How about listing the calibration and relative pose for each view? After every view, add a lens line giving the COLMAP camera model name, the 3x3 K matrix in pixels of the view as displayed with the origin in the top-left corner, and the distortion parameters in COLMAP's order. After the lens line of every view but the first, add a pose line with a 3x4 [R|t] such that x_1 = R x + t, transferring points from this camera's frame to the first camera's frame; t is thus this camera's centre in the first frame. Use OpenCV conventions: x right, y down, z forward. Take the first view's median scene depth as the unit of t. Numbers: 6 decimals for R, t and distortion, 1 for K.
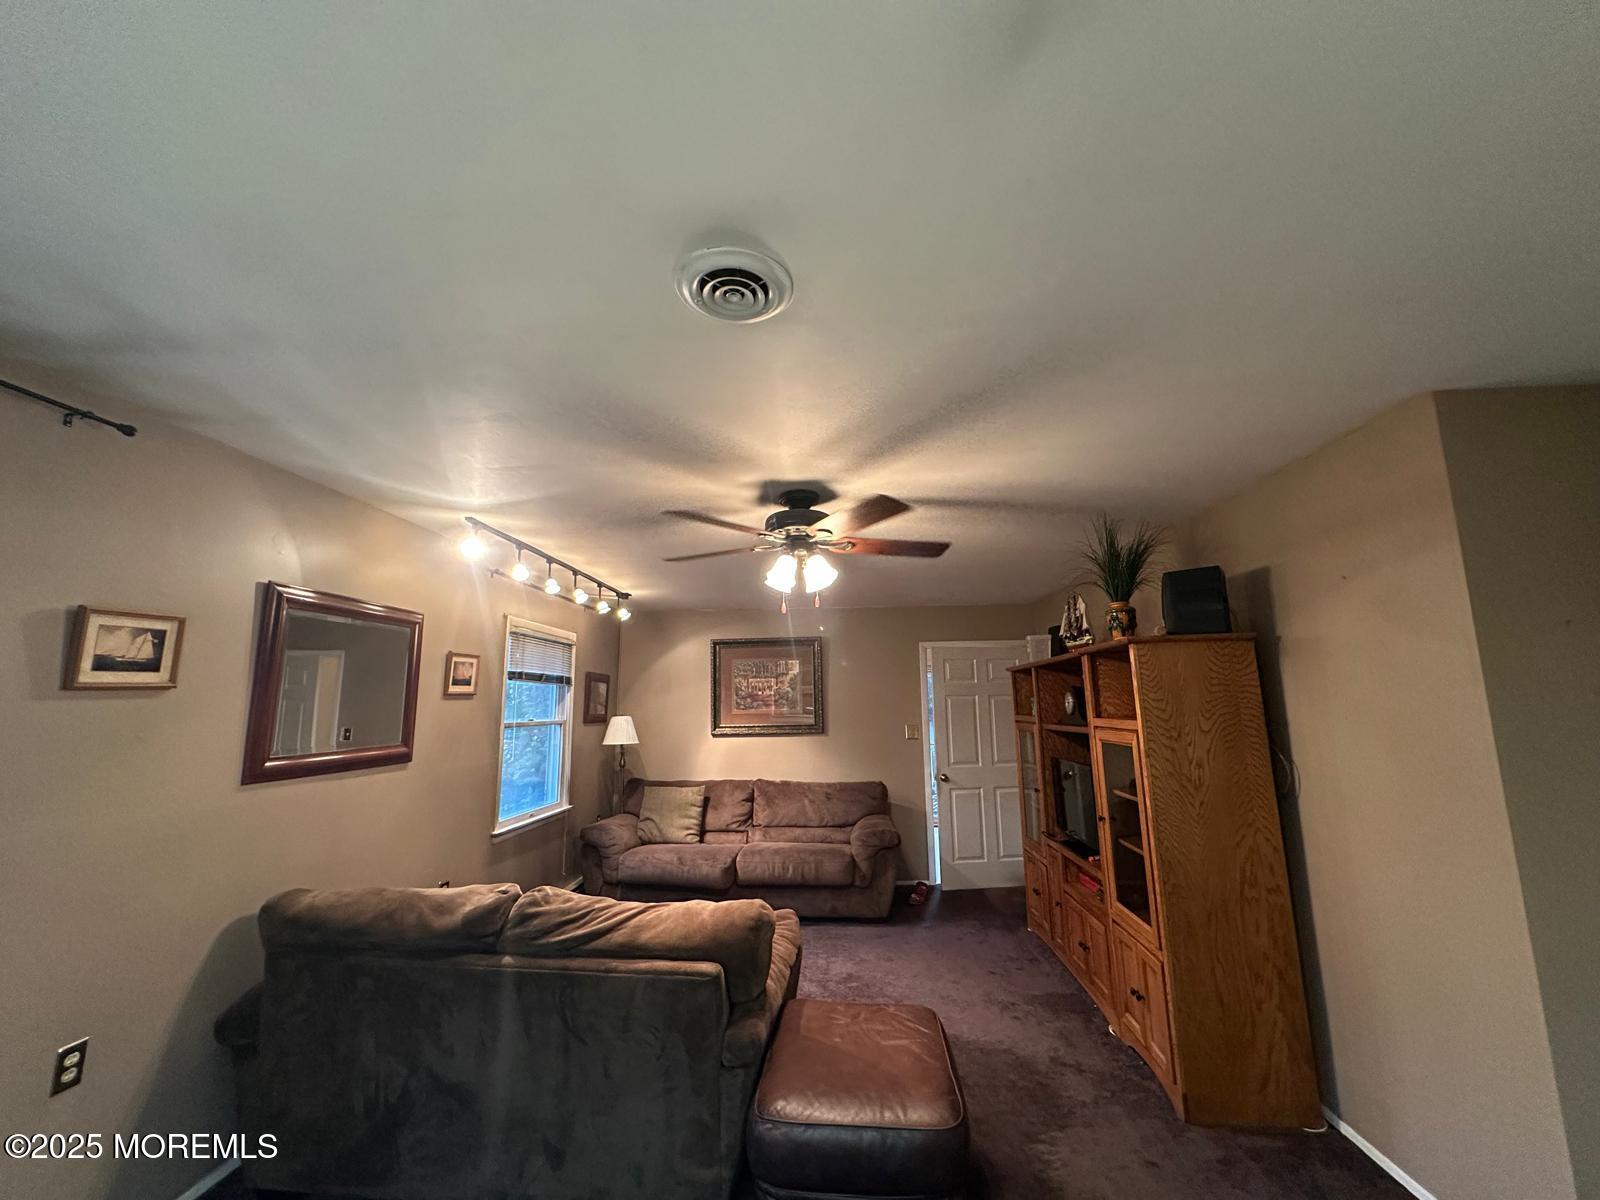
lens RADIAL K [[639.6, 0, 797.3], [0, 639.6, 595.4], [0, 0, 1]] dist [-0.002186, 0.000599]
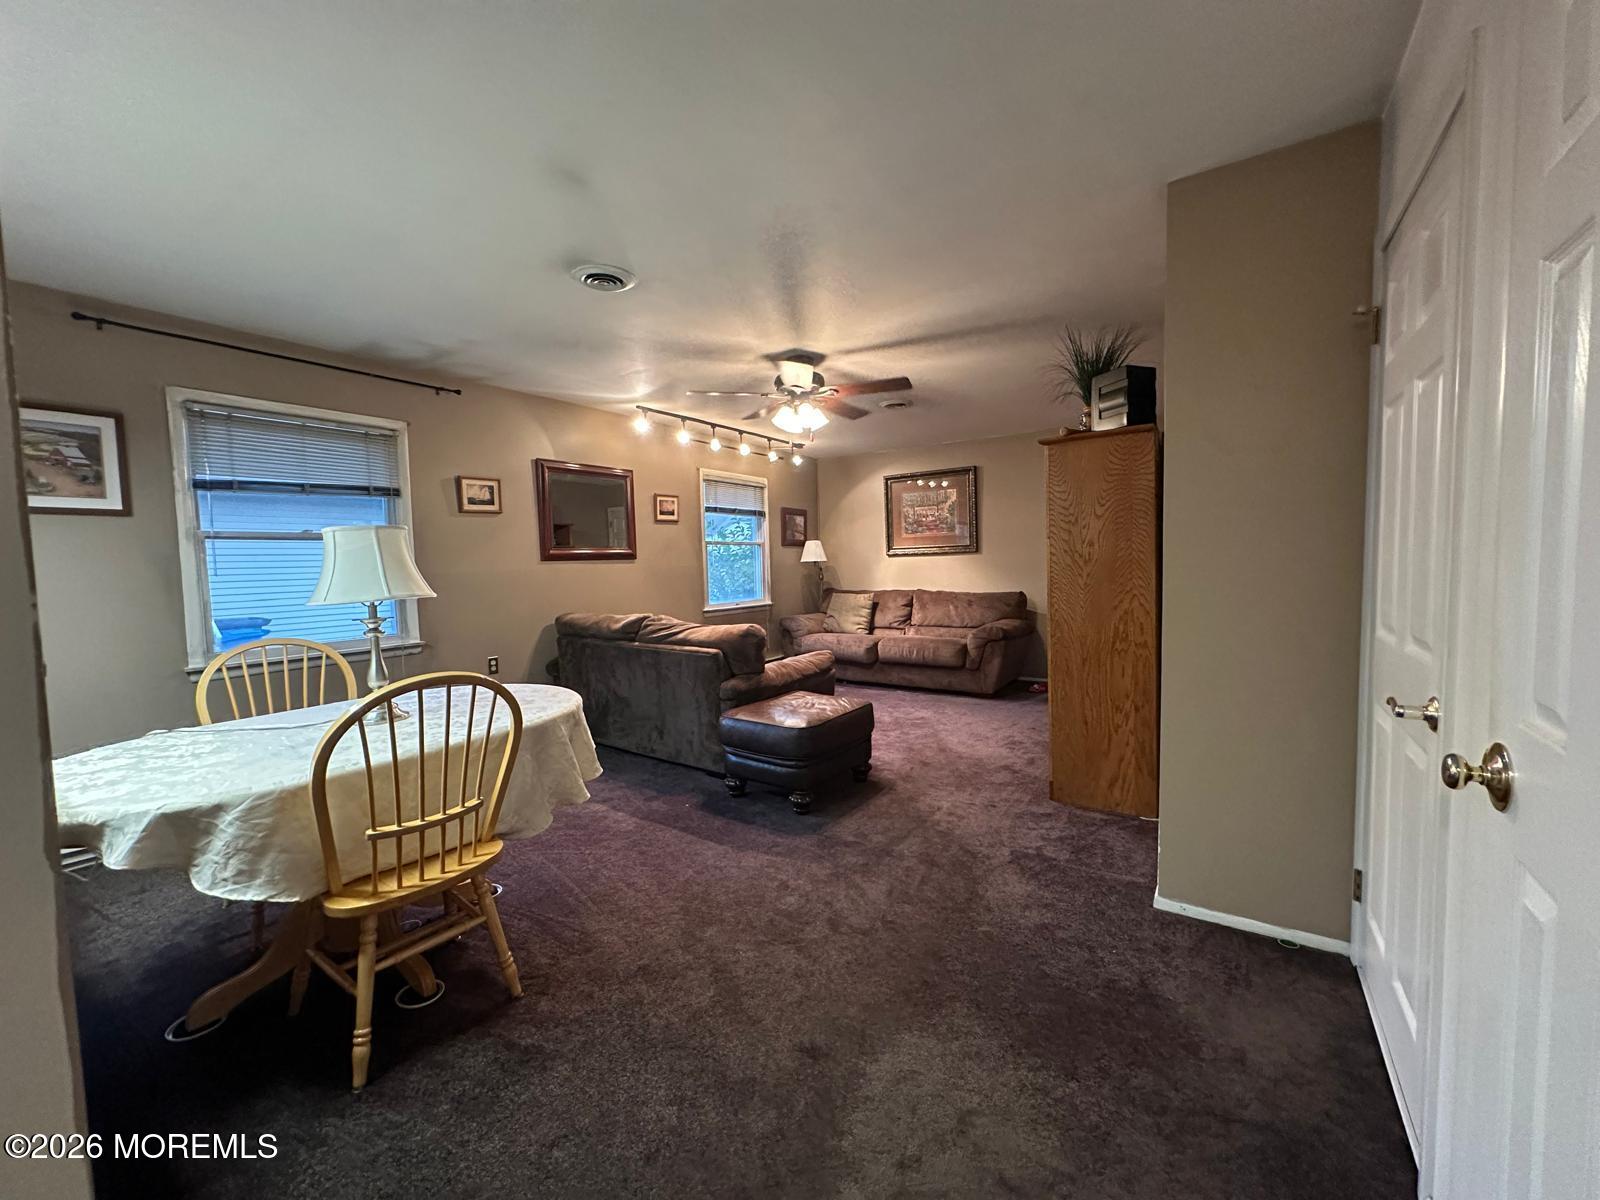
lens RADIAL K [[639.6, 0, 789.3], [0, 639.6, 601.2], [0, 0, 1]] dist [-0.002186, 0.000599]
pose [[0.860858, 0.022323, -0.508355, 0.527817], [0.100368, 0.971961, 0.212646, 0.041460], [0.498848, -0.234081, 0.834480, -0.209069]]
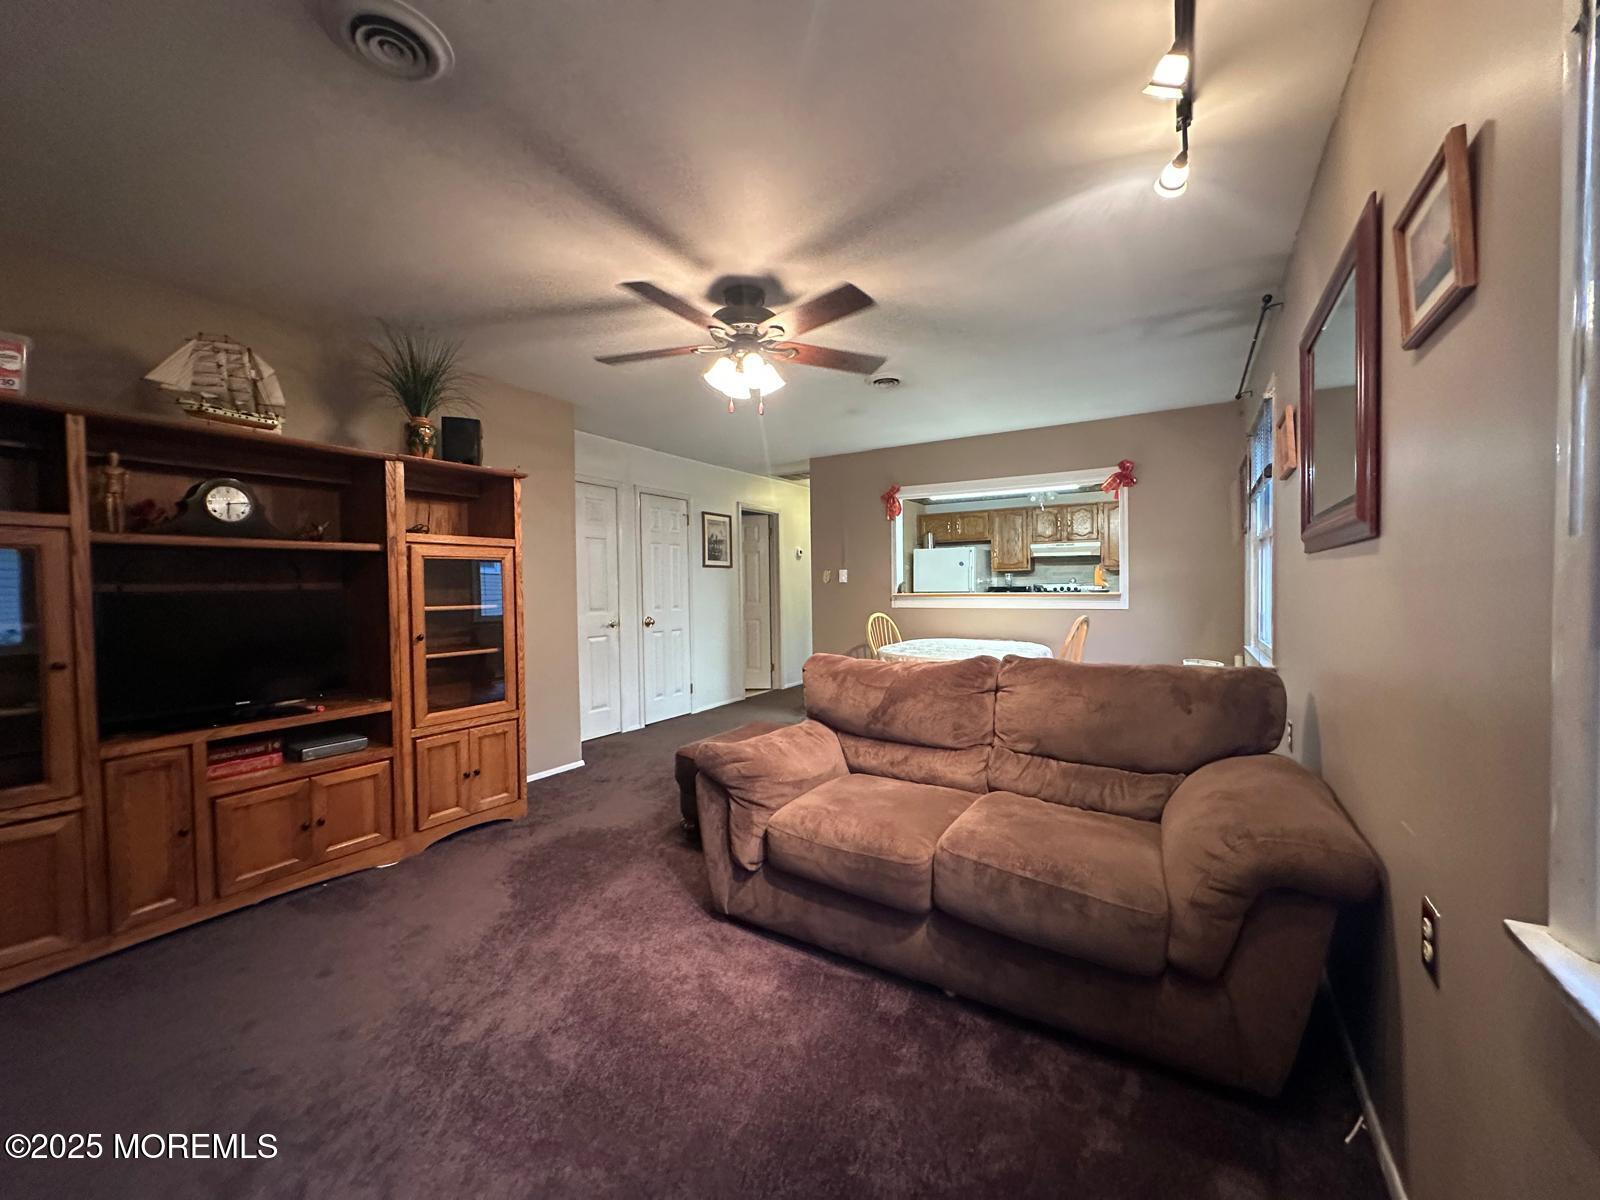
lens RADIAL K [[639.6, 0, 794.2], [0, 639.6, 607.4], [0, 0, 1]] dist [-0.002186, 0.000599]
pose [[-0.888665, 0.010059, 0.458447, -0.386091], [-0.053139, 0.990765, -0.124744, 0.331031], [-0.455468, -0.135218, -0.879923, 1.340549]]
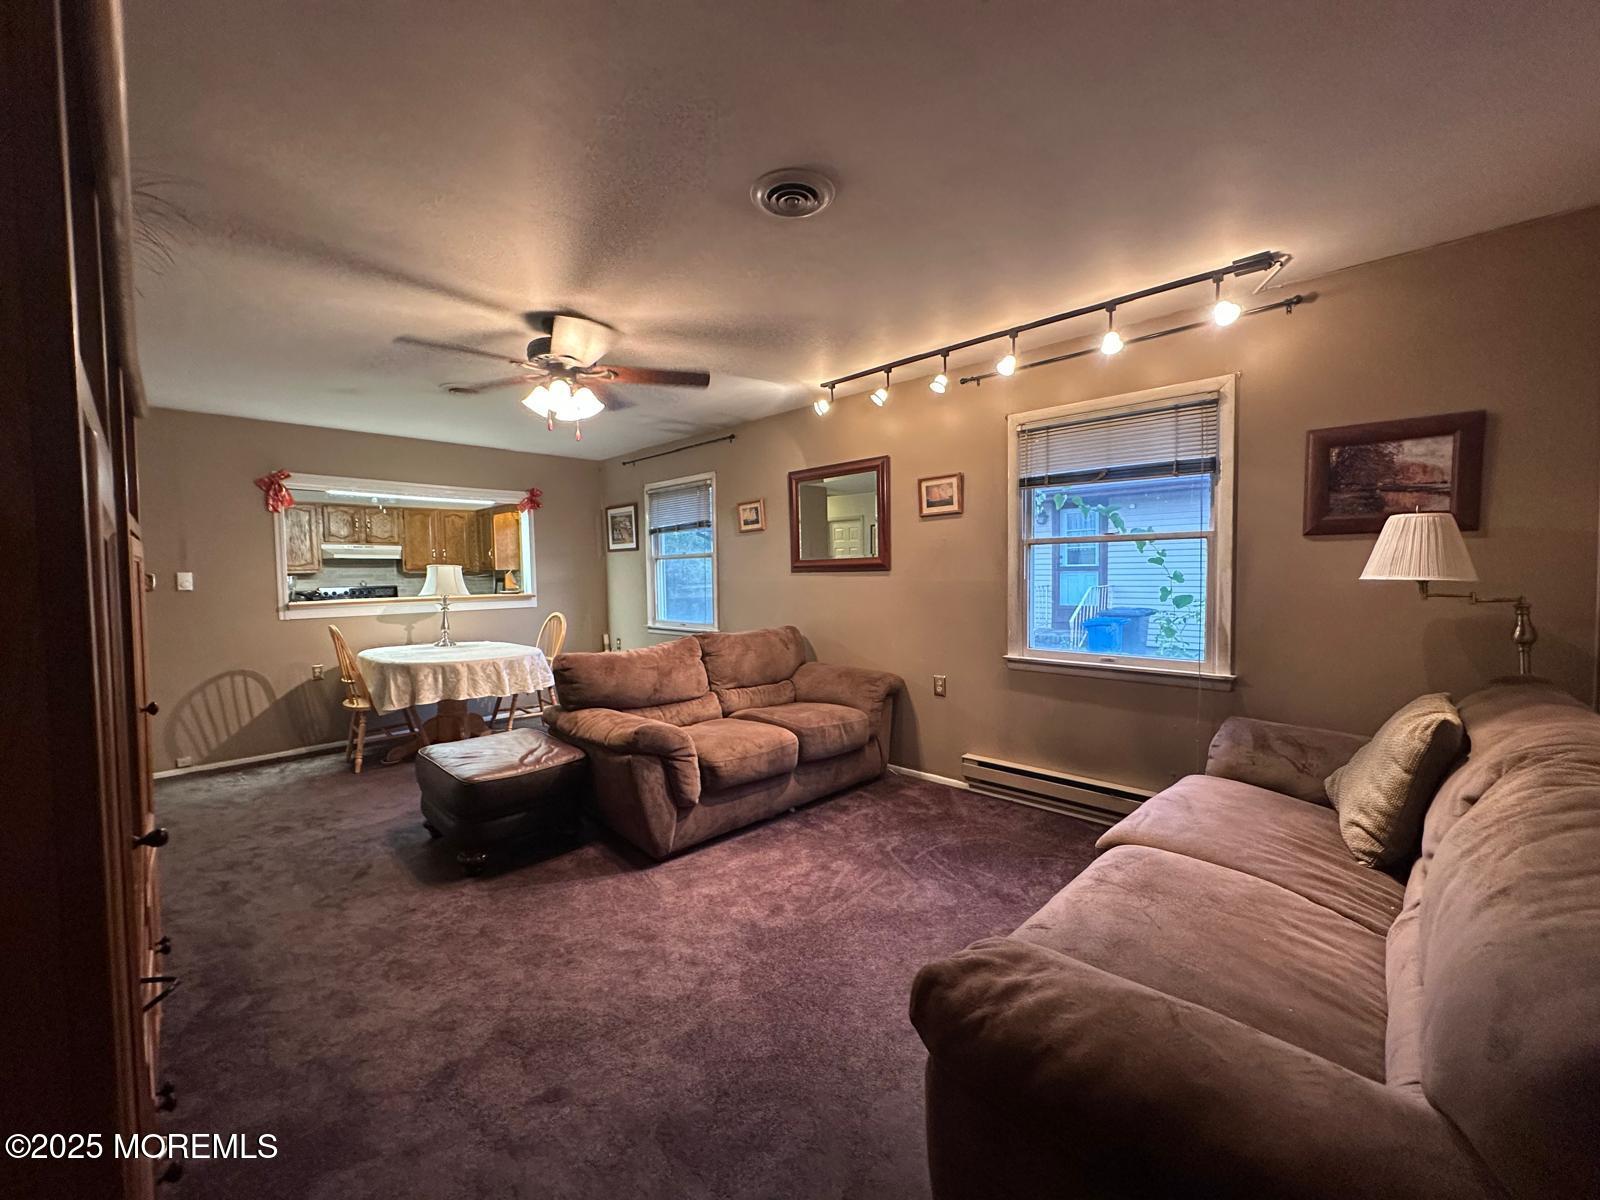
lens RADIAL K [[639.6, 0, 801.9], [0, 639.6, 597.4], [0, 0, 1]] dist [-0.002186, 0.000599]
pose [[-0.638636, 0.055049, -0.767537, 0.445785], [0.153355, 0.986535, -0.056845, 0.311262], [0.754073, -0.154009, -0.638479, 1.457875]]
